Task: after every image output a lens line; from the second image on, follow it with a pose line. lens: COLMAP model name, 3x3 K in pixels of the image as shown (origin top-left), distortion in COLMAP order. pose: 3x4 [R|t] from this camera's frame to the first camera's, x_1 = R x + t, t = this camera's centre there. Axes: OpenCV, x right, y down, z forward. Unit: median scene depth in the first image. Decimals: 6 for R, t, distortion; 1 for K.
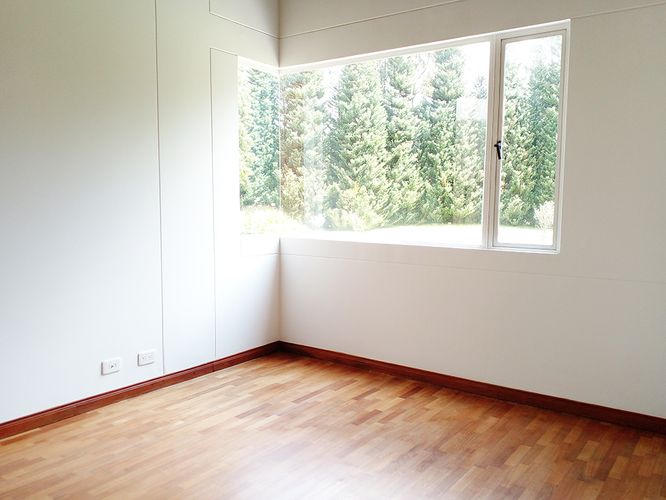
lens RADIAL K [[566.1, 0, 333.0], [0, 566.1, 250.0], [0, 0, 1]] dist [-0.003037, -0.005032]
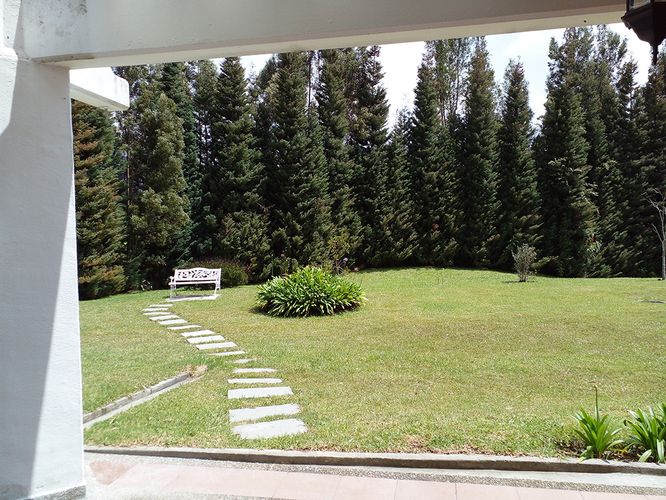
lens RADIAL K [[566.1, 0, 333.0], [0, 566.1, 250.0], [0, 0, 1]] dist [-0.003037, -0.005032]
pose [[0.889251, -0.034426, 0.456123, -0.330900], [0.073645, 0.994930, -0.068483, -0.017690], [-0.451453, 0.094489, 0.887278, 0.171483]]
